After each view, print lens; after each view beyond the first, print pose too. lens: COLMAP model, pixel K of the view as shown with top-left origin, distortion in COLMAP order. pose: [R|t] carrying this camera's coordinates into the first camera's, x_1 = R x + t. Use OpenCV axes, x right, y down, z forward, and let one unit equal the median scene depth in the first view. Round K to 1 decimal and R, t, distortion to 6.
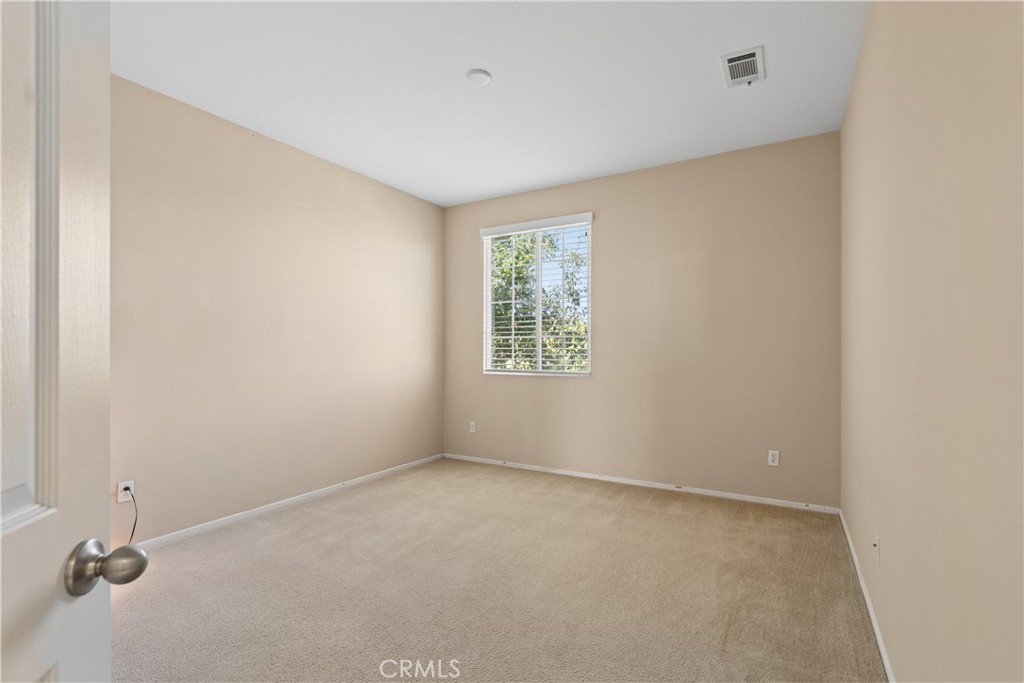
lens RADIAL K [[471.0, 0, 512.5], [0, 471.0, 345.0], [0, 0, 1]] dist [-0.011377, 0.004958]
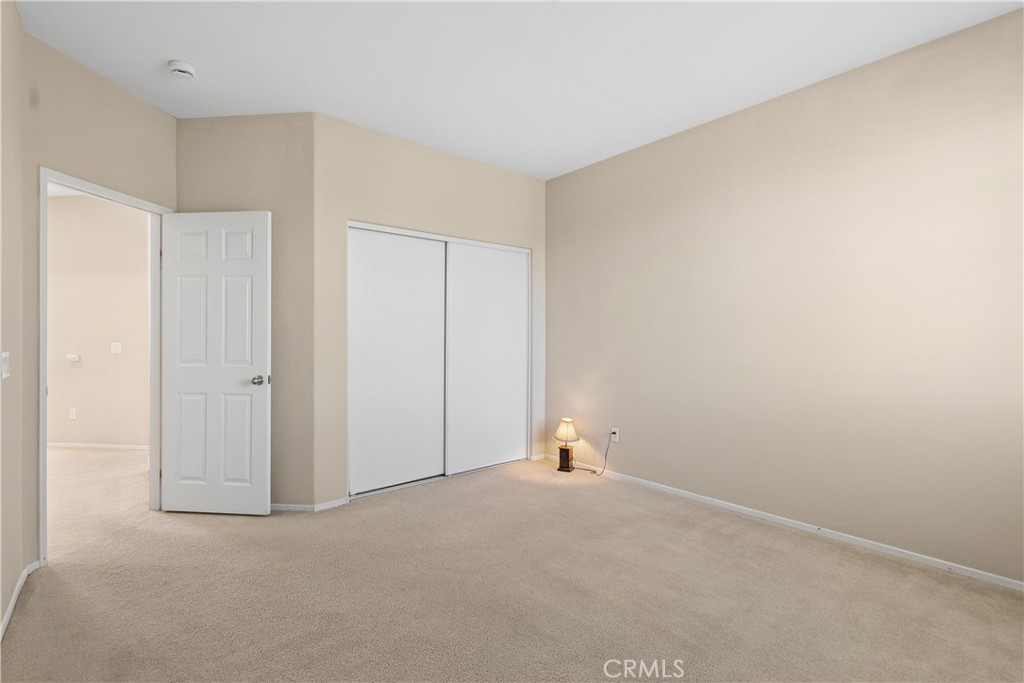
lens RADIAL K [[471.0, 0, 512.4], [0, 471.0, 339.5], [0, 0, 1]] dist [-0.011377, 0.004958]
pose [[-0.328038, -0.001312, -0.944664, 0.534950], [0.002045, 0.999996, -0.002100, 0.011484], [0.944662, -0.002621, -0.328034, 0.926884]]
